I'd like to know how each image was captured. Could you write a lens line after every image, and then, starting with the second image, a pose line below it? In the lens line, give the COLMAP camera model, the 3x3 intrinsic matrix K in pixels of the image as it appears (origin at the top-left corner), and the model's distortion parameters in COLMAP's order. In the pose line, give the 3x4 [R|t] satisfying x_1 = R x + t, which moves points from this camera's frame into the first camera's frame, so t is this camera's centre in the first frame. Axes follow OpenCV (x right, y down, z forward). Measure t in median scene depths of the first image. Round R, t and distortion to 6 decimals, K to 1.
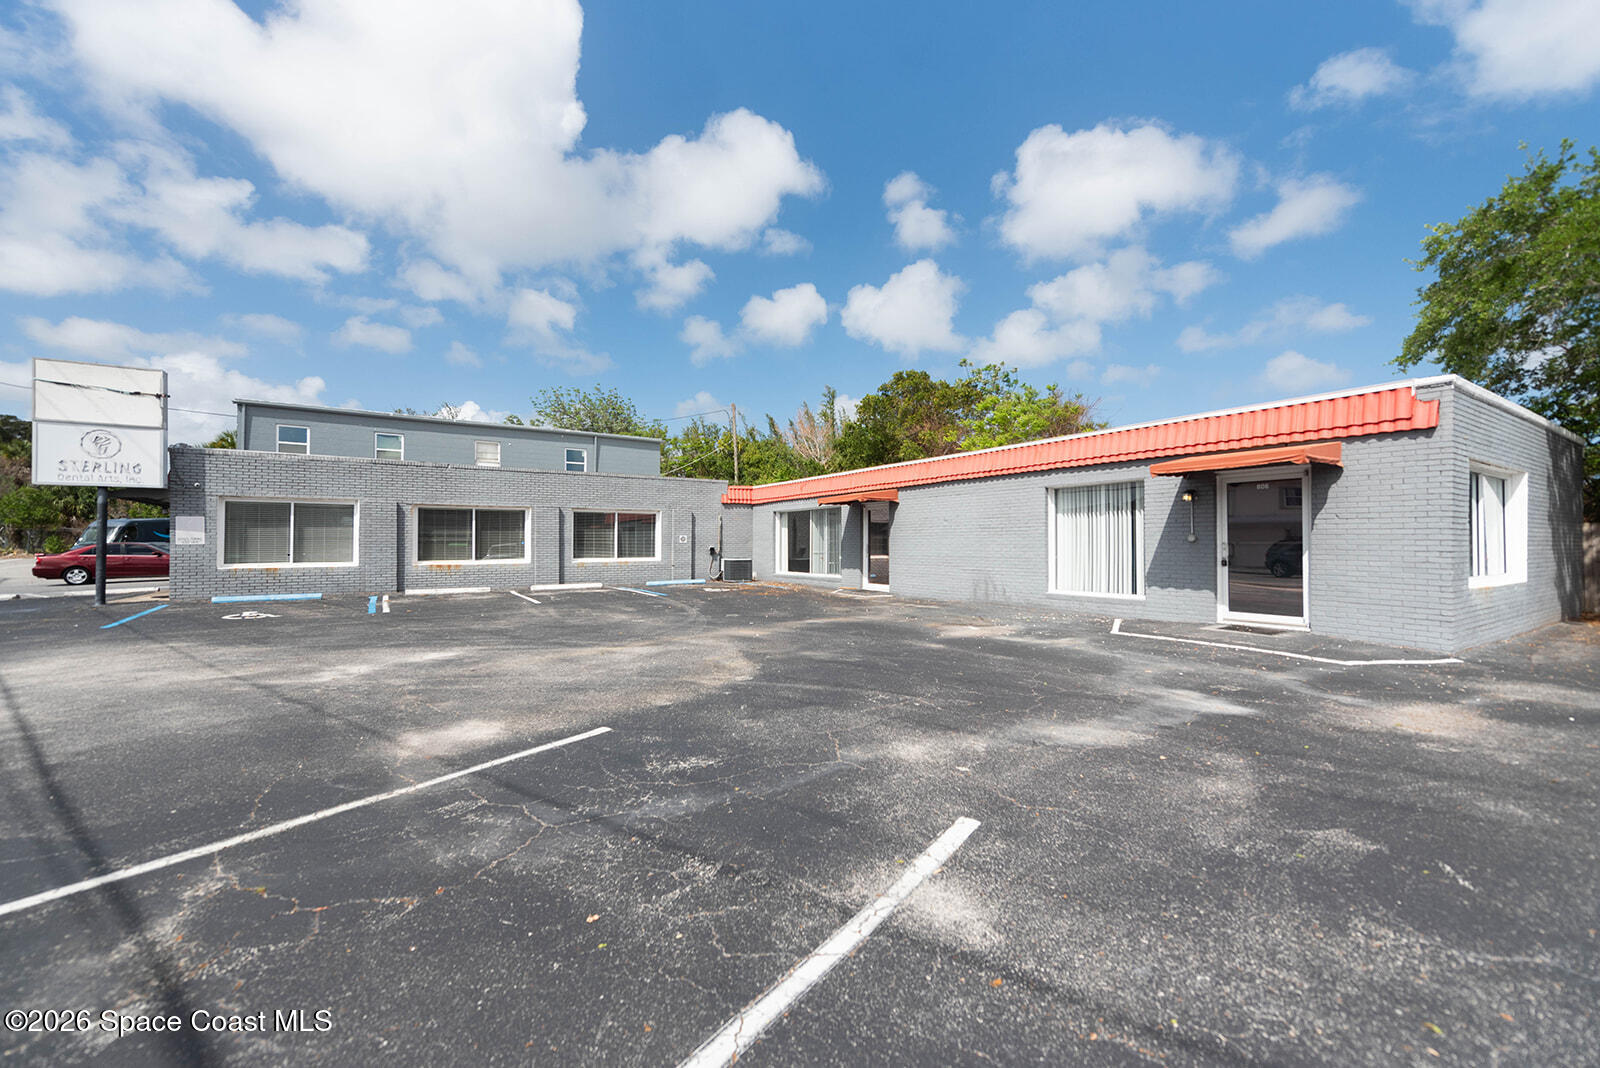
lens RADIAL K [[620.0, 0, 793.9], [0, 620.0, 537.1], [0, 0, 1]] dist [0.013444, -0.004222]
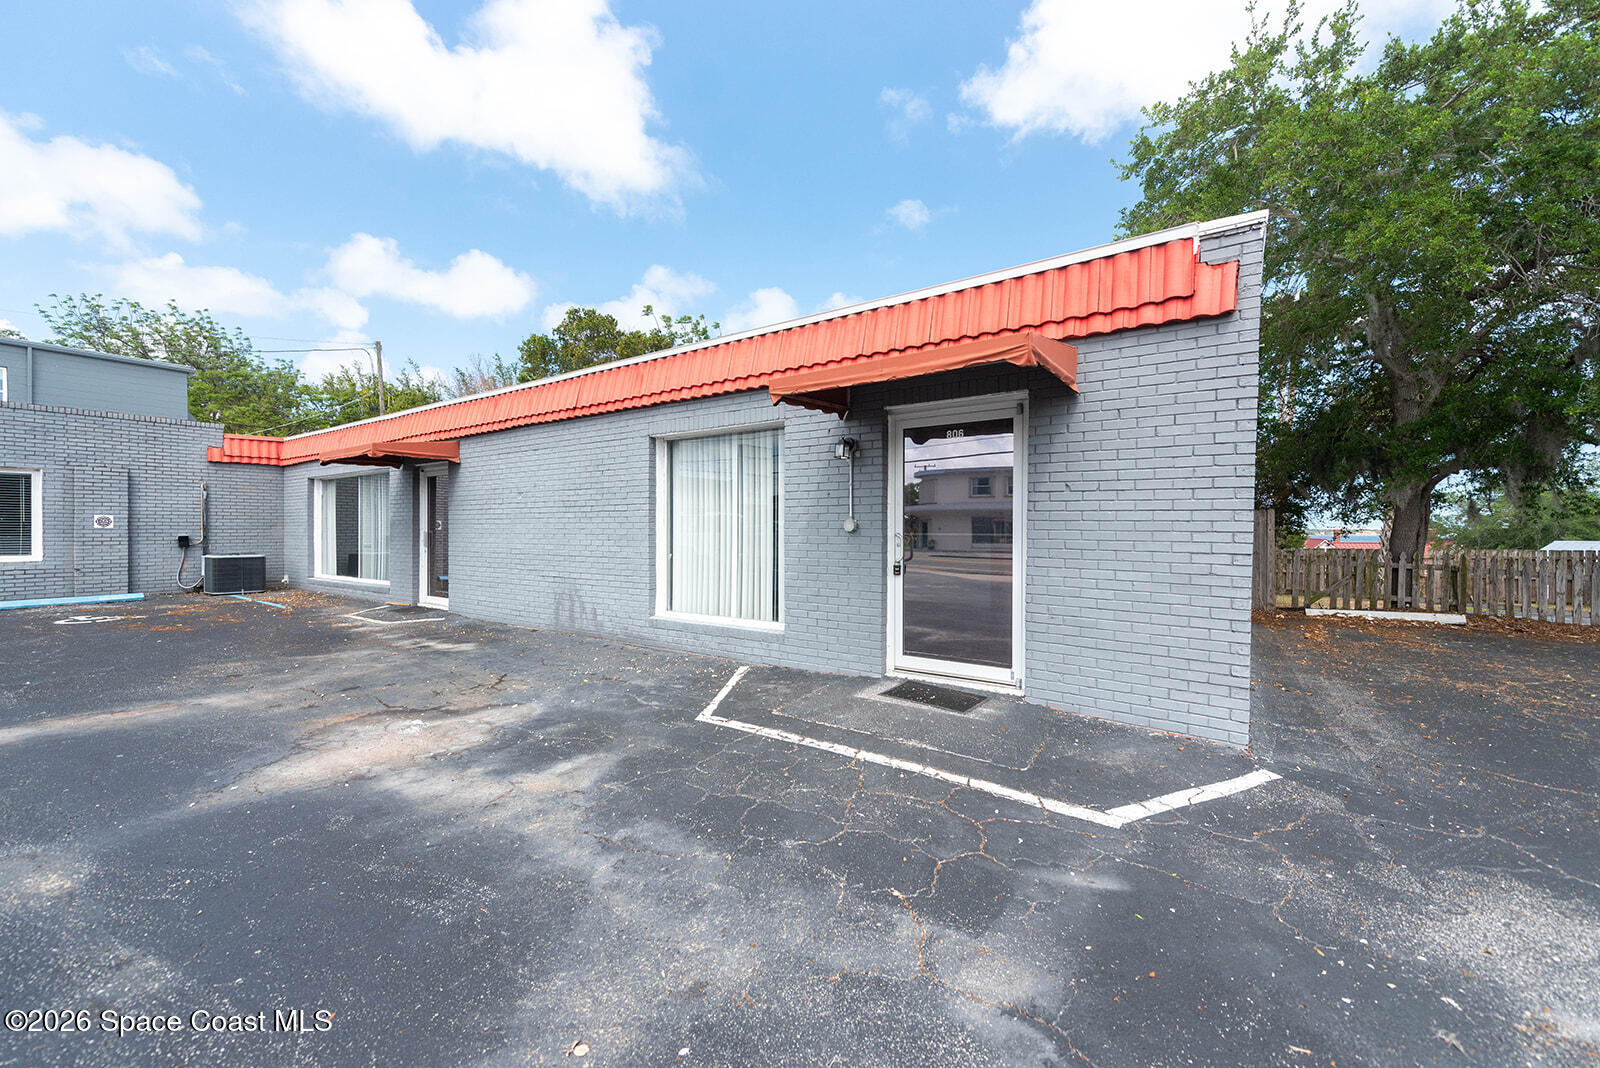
lens RADIAL K [[620.0, 0, 793.9], [0, 620.0, 537.1], [0, 0, 1]] dist [0.013444, -0.004222]
pose [[0.924736, -0.000550, 0.380609, 0.363403], [-0.008275, 0.999734, 0.021551, 0.000363], [-0.380519, -0.023078, 0.924485, 0.482191]]
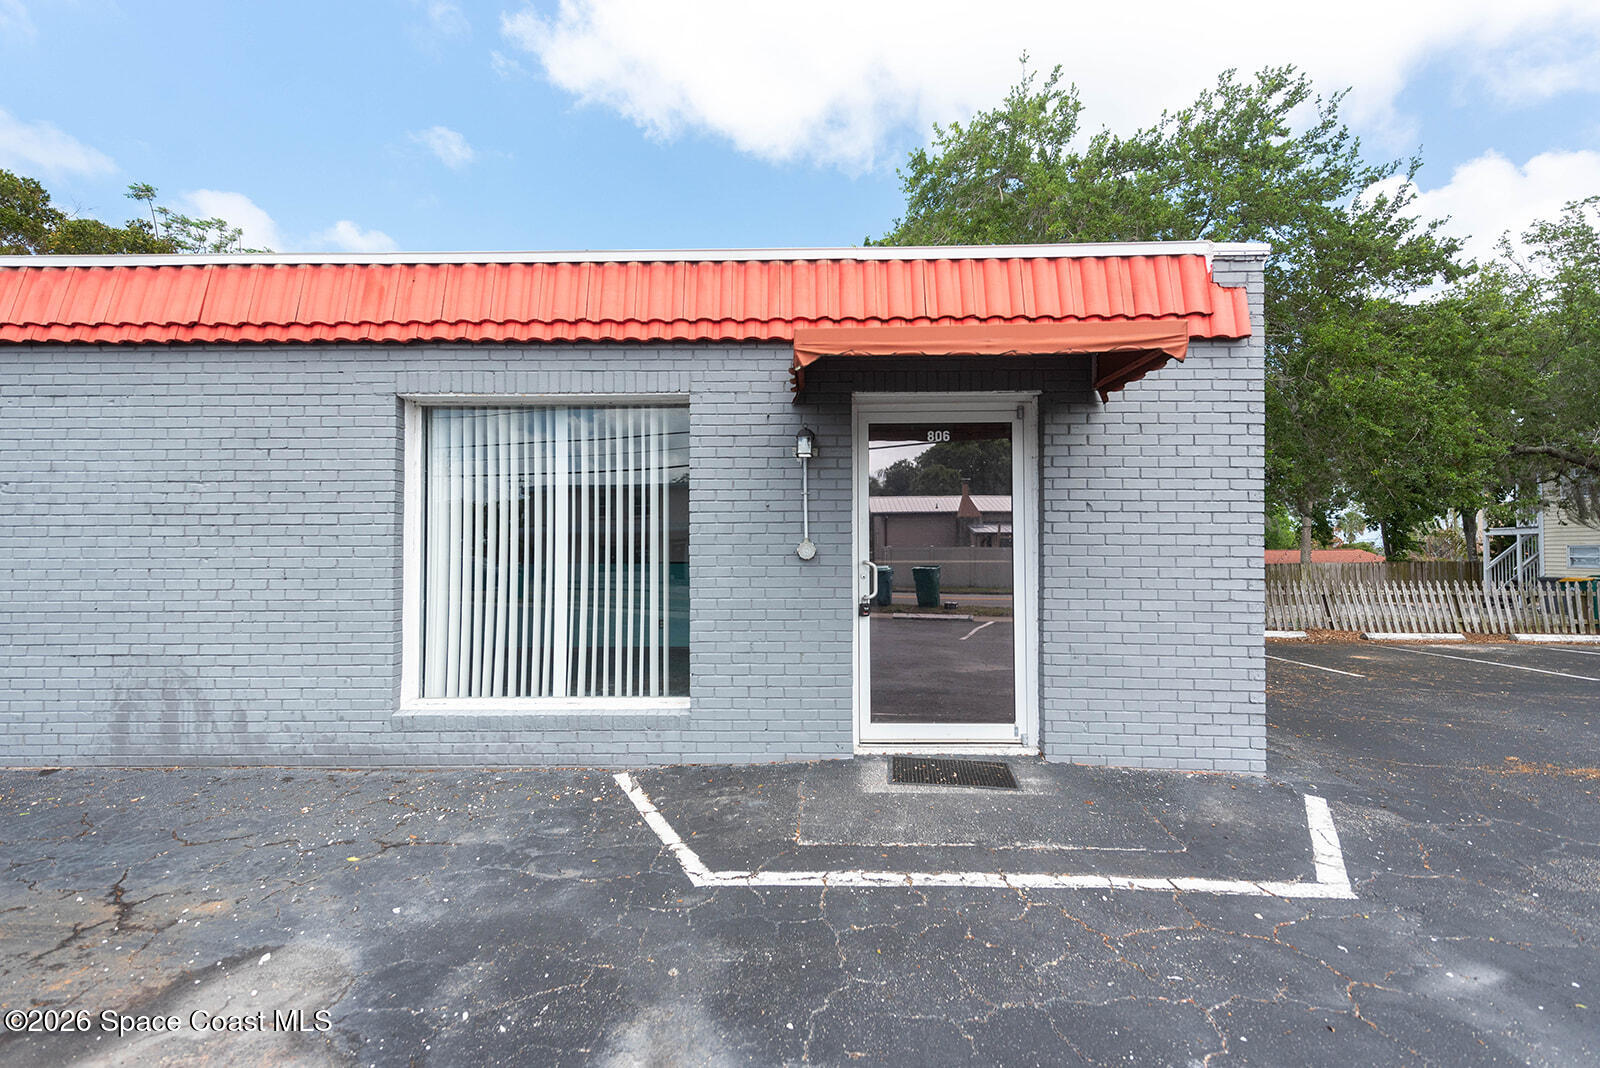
lens RADIAL K [[732.2, 0, 800.0], [0, 732.2, 534.0], [0, 0, 1]] dist [0.018432, -0.005814]
pose [[0.556041, 0.018186, 0.830956, 0.234055], [-0.007283, 0.999829, -0.017008, -0.001090], [-0.831123, 0.003405, 0.556079, 0.708719]]
